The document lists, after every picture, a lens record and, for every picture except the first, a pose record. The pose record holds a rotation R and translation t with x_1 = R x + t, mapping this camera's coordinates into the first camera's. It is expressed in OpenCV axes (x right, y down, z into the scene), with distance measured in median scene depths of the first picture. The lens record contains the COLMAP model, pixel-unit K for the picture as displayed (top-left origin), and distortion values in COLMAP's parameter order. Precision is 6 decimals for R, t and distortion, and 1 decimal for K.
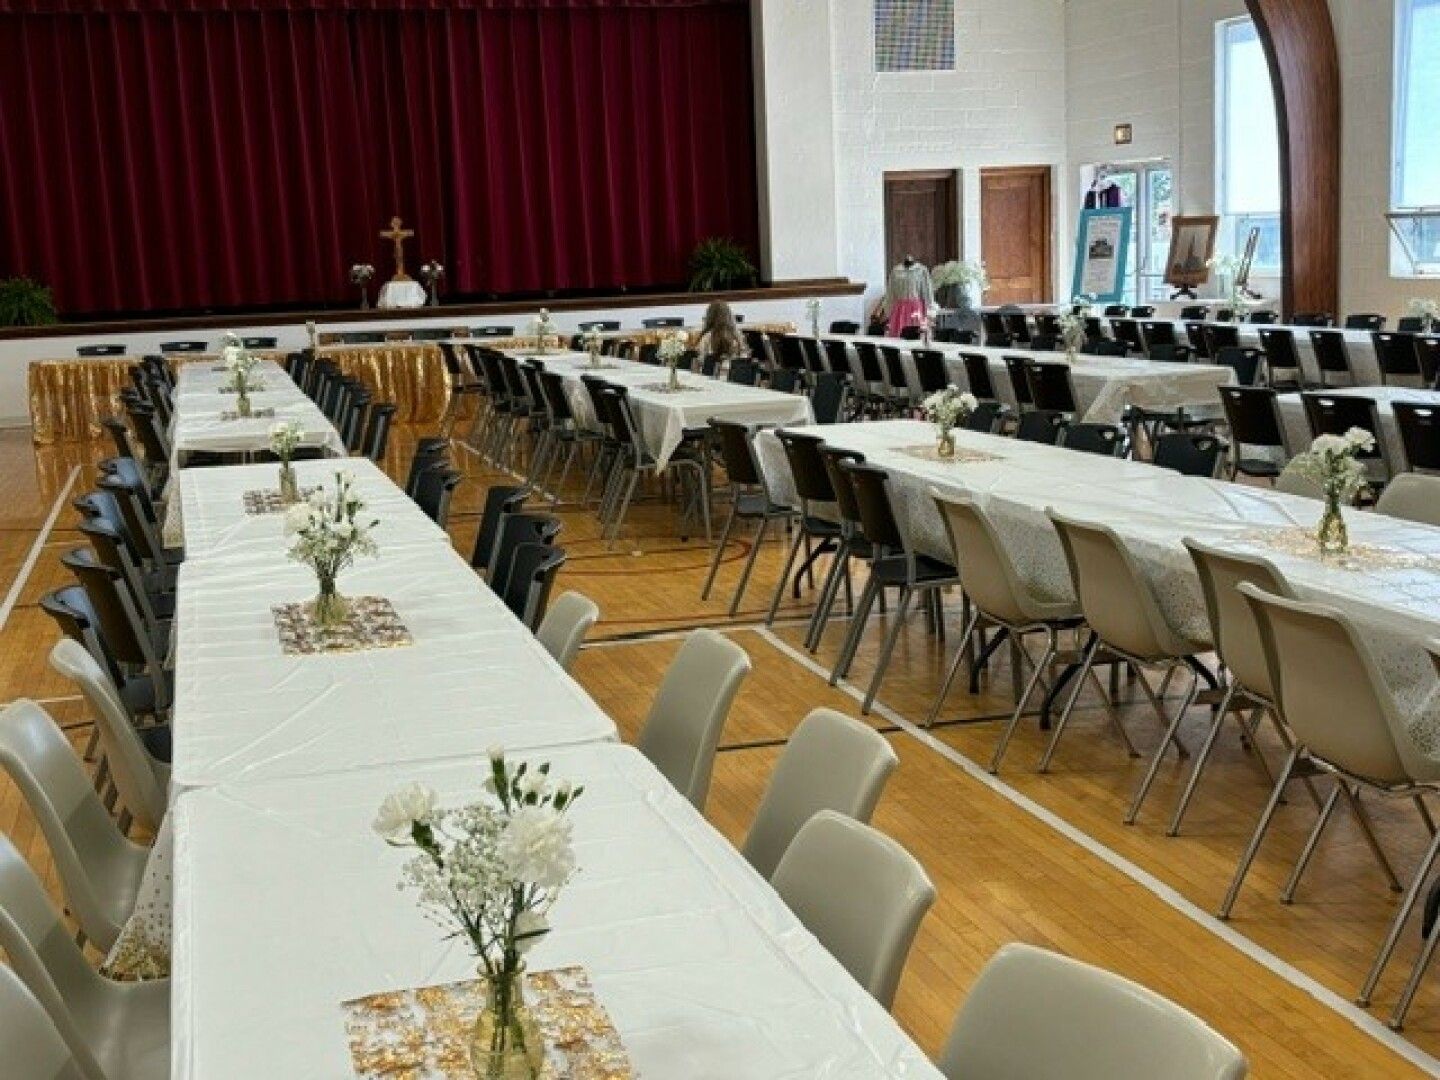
lens RADIAL K [[1780.3, 0, 720.0], [0, 1780.3, 540.0], [0, 0, 1]] dist [0.021544, -0.003997]
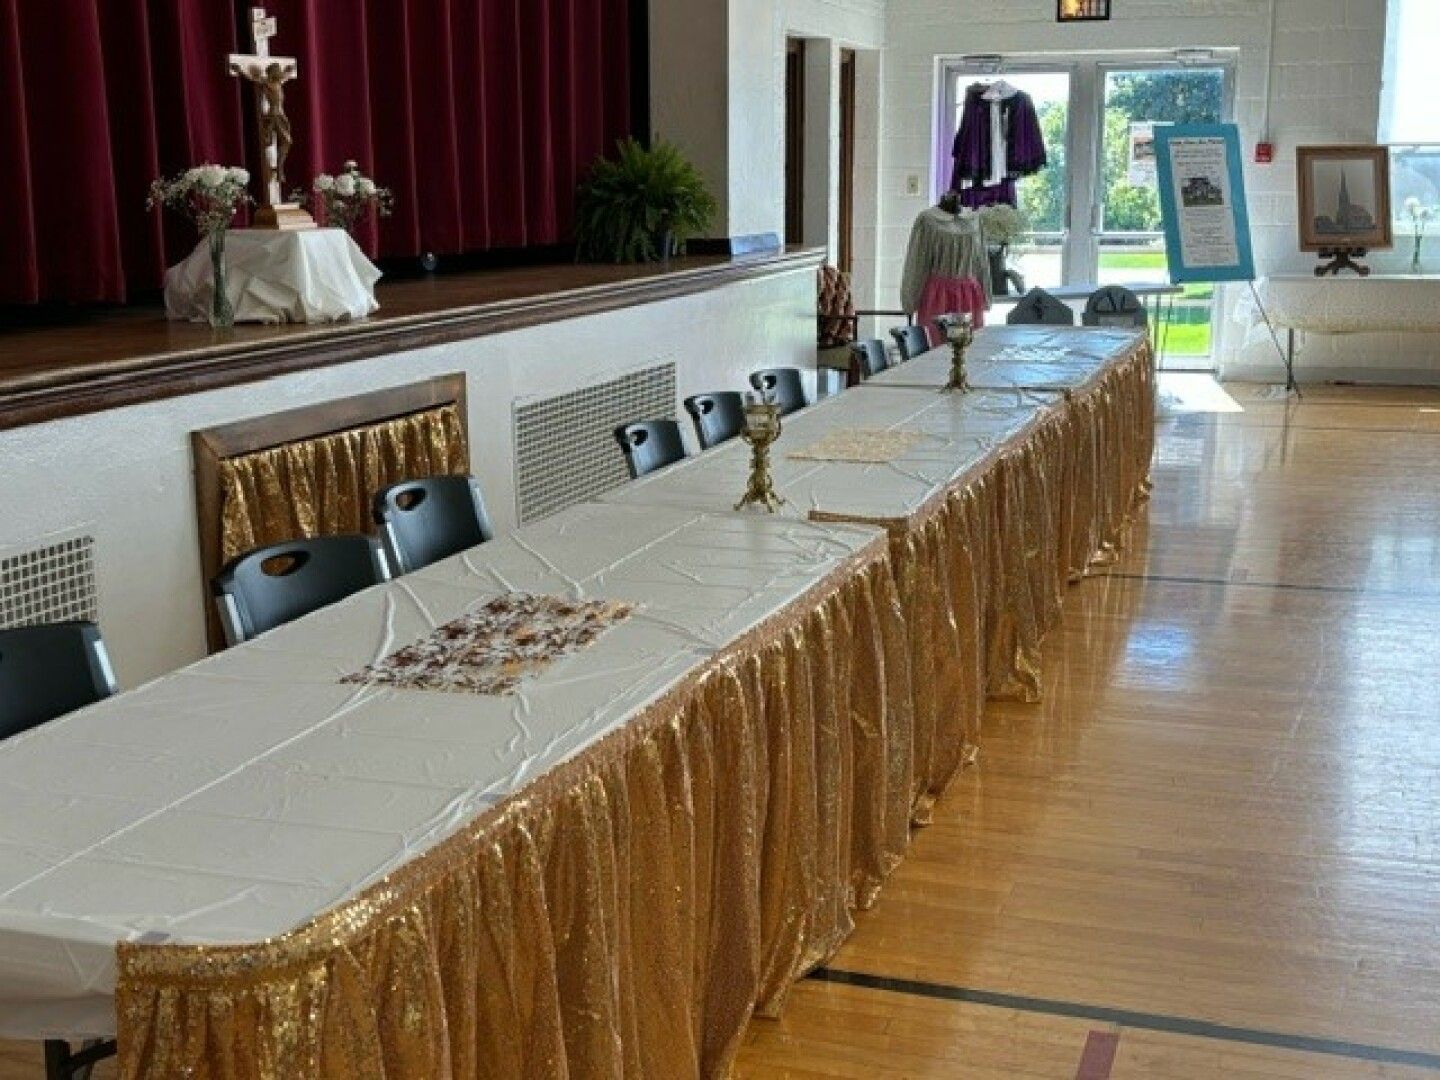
lens RADIAL K [[1780.3, 0, 720.0], [0, 1780.3, 540.0], [0, 0, 1]] dist [0.021544, -0.003997]
pose [[0.580054, -0.125232, 0.804894, -0.390555], [0.109613, 0.991125, 0.075214, -0.106217], [-0.807170, 0.044599, 0.588633, 0.762312]]
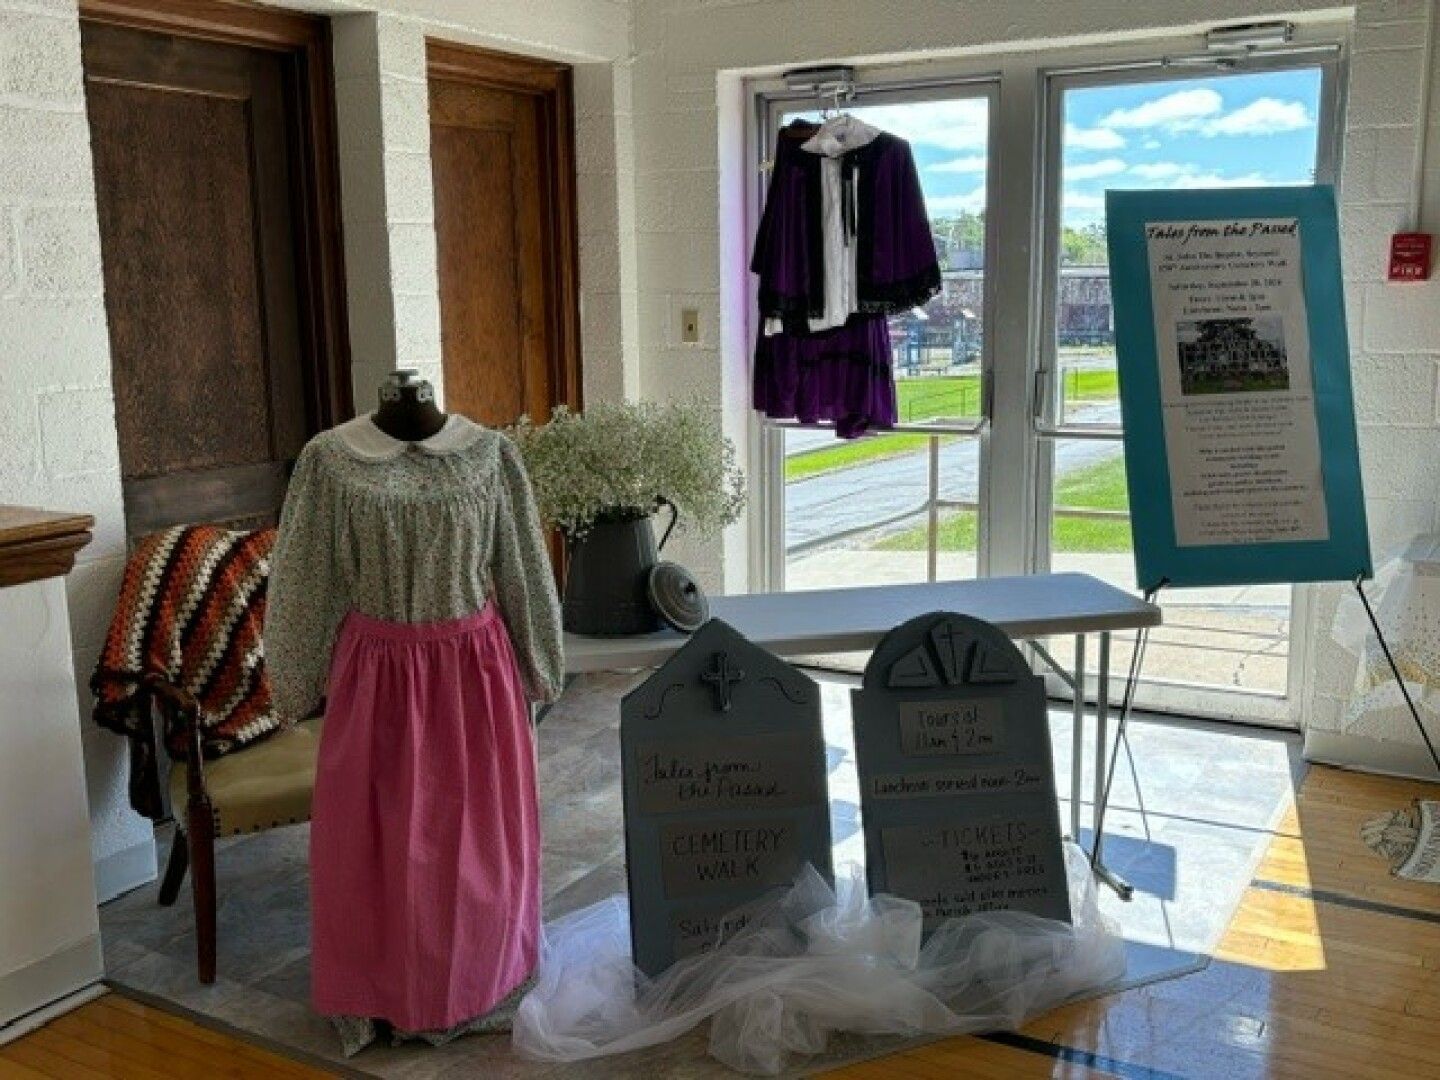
lens RADIAL K [[1449.5, 0, 720.7], [0, 1449.5, 583.5], [0, 0, 1]] dist [-0.023327, -0.013511]
pose [[0.731350, -0.107384, 0.673495, 0.024648], [0.092523, 0.994019, 0.058018, -0.147337], [-0.675697, 0.019882, 0.736911, 0.886184]]
